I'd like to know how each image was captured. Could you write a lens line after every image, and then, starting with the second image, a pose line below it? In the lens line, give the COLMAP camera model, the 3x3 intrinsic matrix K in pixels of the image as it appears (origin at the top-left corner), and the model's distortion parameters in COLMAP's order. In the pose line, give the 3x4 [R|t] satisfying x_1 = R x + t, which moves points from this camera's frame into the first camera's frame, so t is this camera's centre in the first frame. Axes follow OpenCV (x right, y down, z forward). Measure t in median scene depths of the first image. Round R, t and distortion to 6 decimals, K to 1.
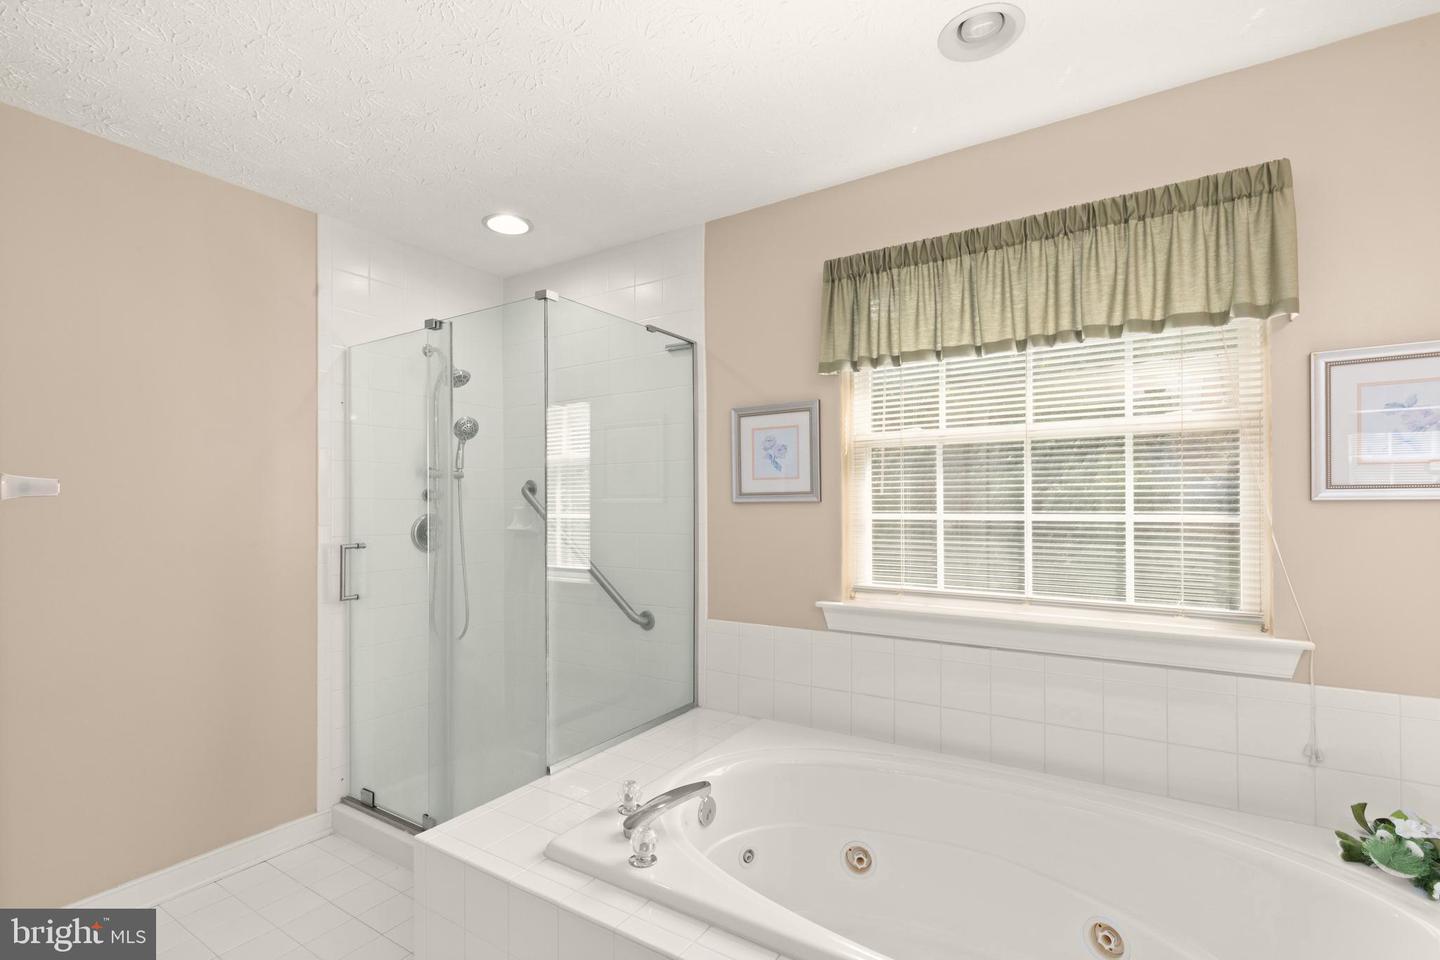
lens RADIAL K [[657.2, 0, 716.7], [0, 657.2, 498.9], [0, 0, 1]] dist [-0.002972, -0.000756]
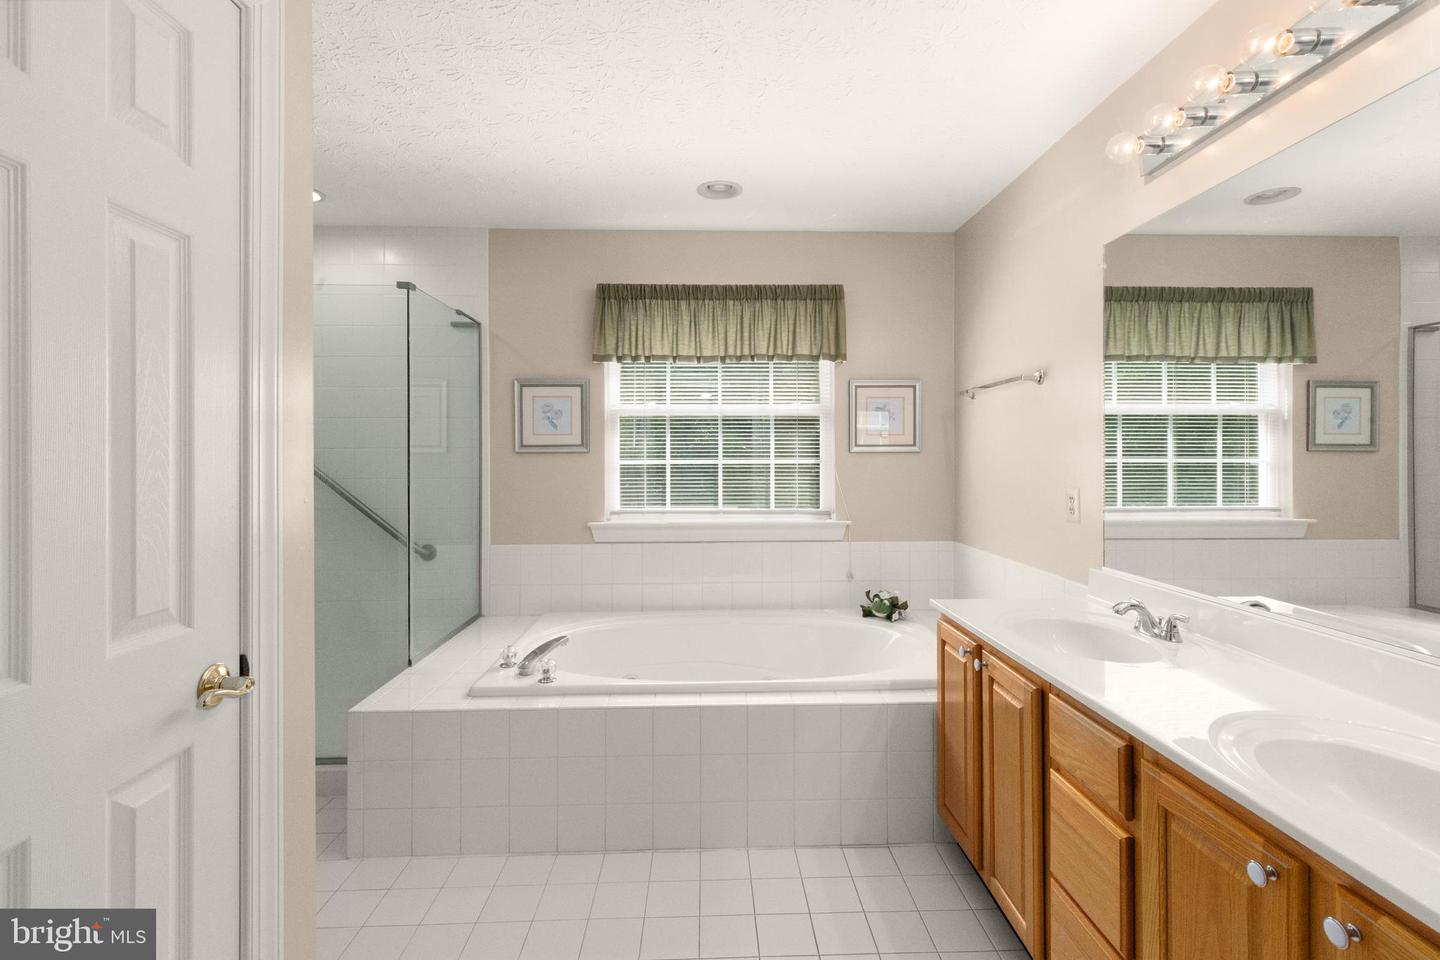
lens RADIAL K [[681.2, 0, 727.2], [0, 681.2, 456.0], [0, 0, 1]] dist [0.023870, -0.000030]
pose [[0.817142, 0.002720, 0.576430, -0.531565], [-0.004365, 0.999989, 0.001469, 0.011406], [-0.576420, -0.003716, 0.817145, -0.437956]]
